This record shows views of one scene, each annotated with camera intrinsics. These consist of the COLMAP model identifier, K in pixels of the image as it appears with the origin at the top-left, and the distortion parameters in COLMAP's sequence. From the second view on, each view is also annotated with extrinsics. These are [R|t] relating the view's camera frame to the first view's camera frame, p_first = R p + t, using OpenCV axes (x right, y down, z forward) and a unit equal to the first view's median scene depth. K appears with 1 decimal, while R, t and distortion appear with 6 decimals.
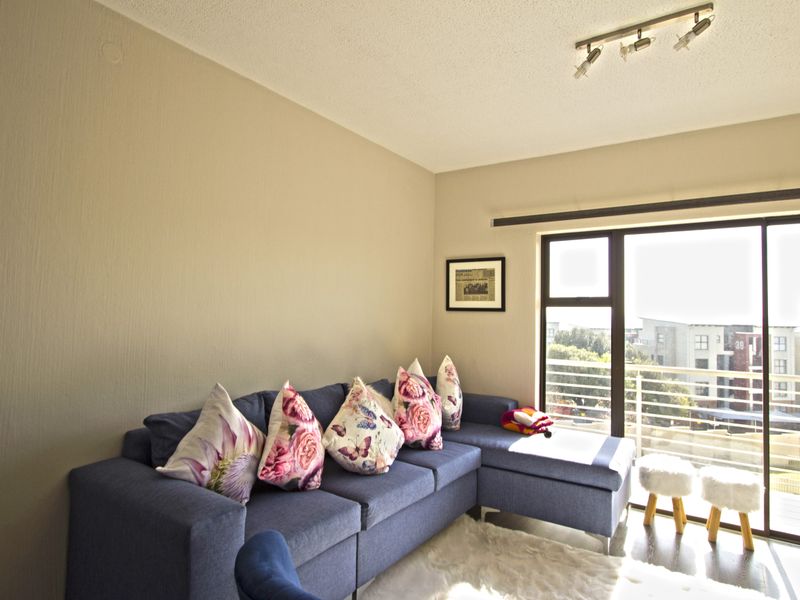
lens RADIAL K [[473.6, 0, 403.1], [0, 473.6, 295.1], [0, 0, 1]] dist [-0.021734, 0.008013]
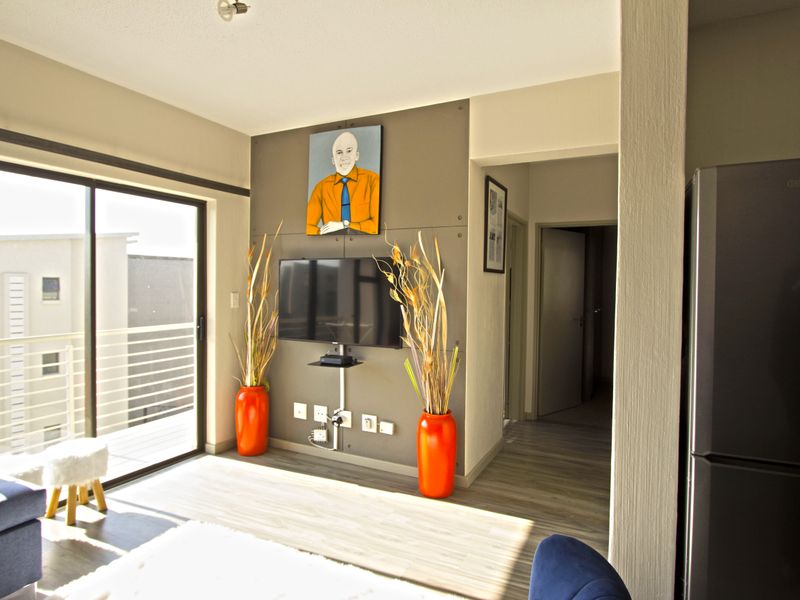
lens RADIAL K [[473.6, 0, 402.6], [0, 473.6, 294.6], [0, 0, 1]] dist [-0.021734, 0.008013]
pose [[-0.124839, -0.046408, 0.991091, -0.301616], [-0.060312, 0.997413, 0.039107, -0.001717], [-0.990342, -0.054893, -0.127315, 0.471627]]
